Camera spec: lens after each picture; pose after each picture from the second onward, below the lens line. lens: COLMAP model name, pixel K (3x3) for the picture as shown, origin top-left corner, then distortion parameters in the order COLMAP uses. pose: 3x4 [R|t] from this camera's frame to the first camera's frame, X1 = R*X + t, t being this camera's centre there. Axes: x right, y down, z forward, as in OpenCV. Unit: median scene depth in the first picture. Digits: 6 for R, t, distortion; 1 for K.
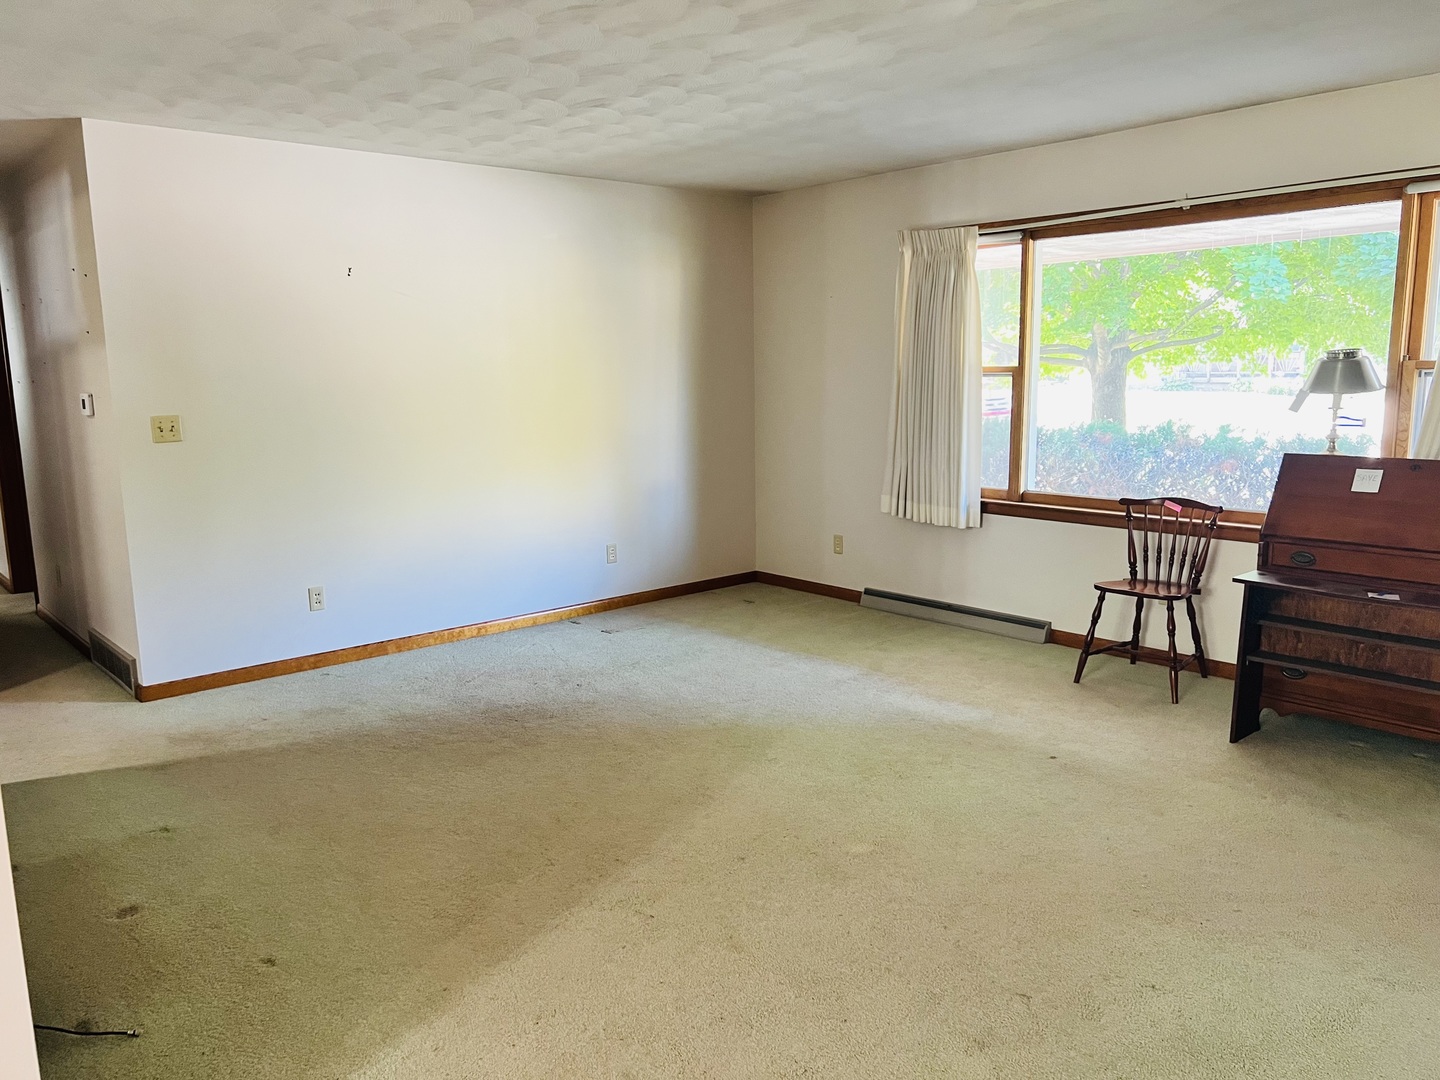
lens RADIAL K [[1078.1, 0, 716.7], [0, 1078.1, 540.5], [0, 0, 1]] dist [0.086850, -0.119312]
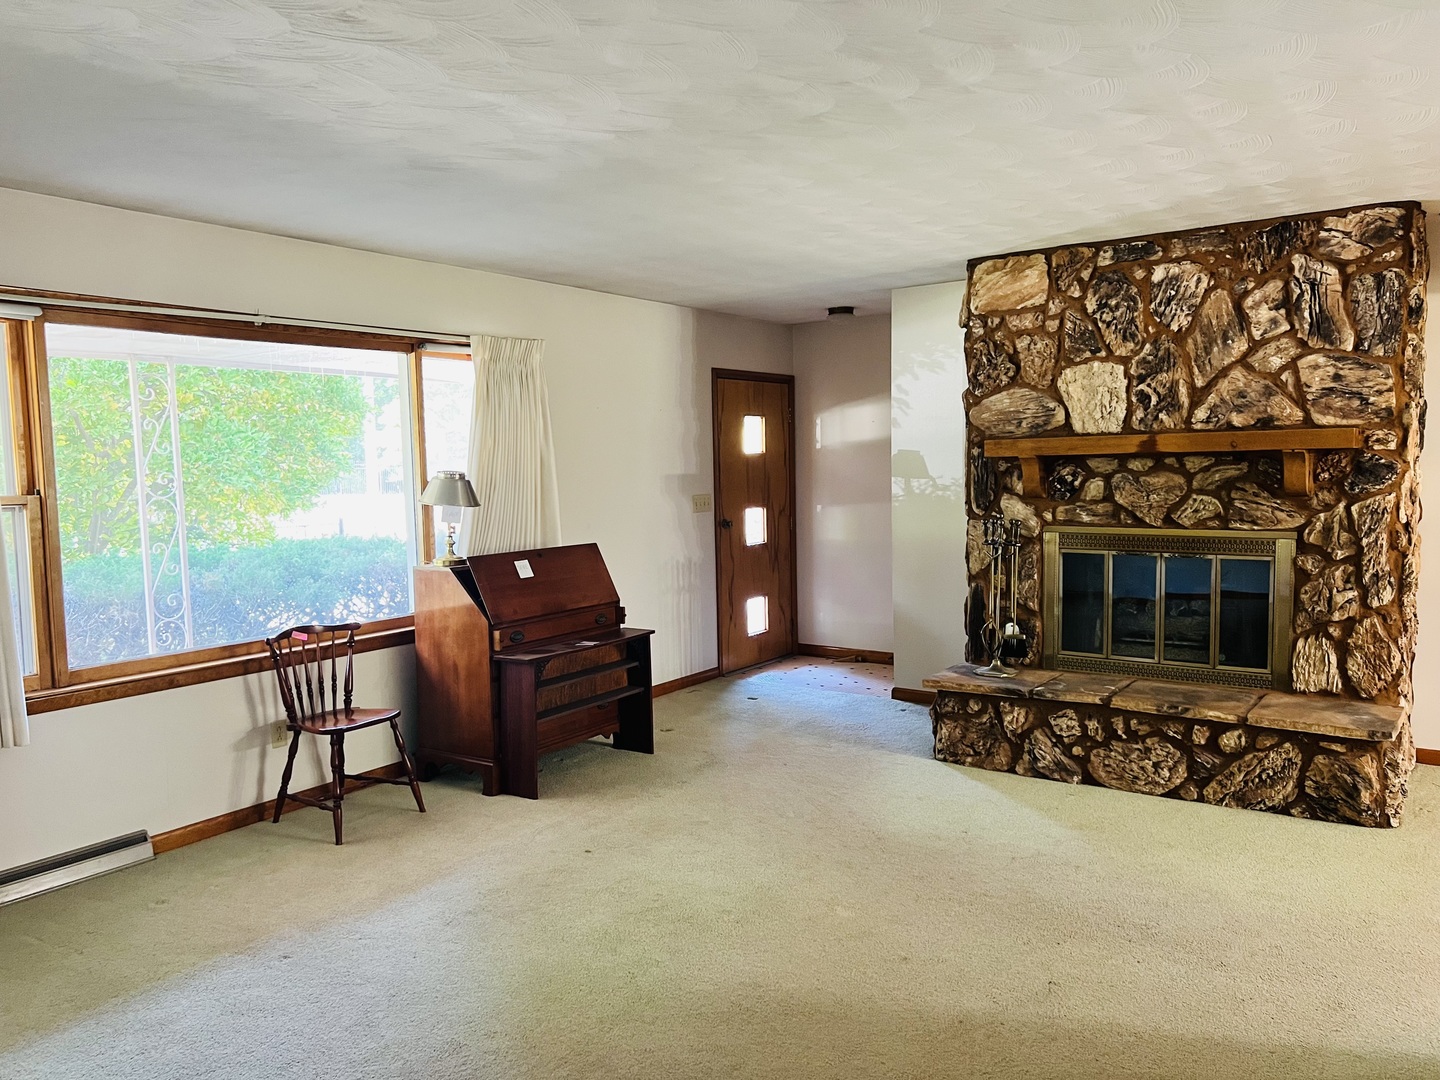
lens RADIAL K [[1087.9, 0, 718.9], [0, 1087.9, 545.9], [0, 0, 1]] dist [0.035789, -0.038910]
pose [[-0.248067, -0.057255, 0.967049, -0.584149], [0.178814, 0.978393, 0.103796, -0.141100], [-0.952097, 0.198670, -0.232469, 0.864095]]
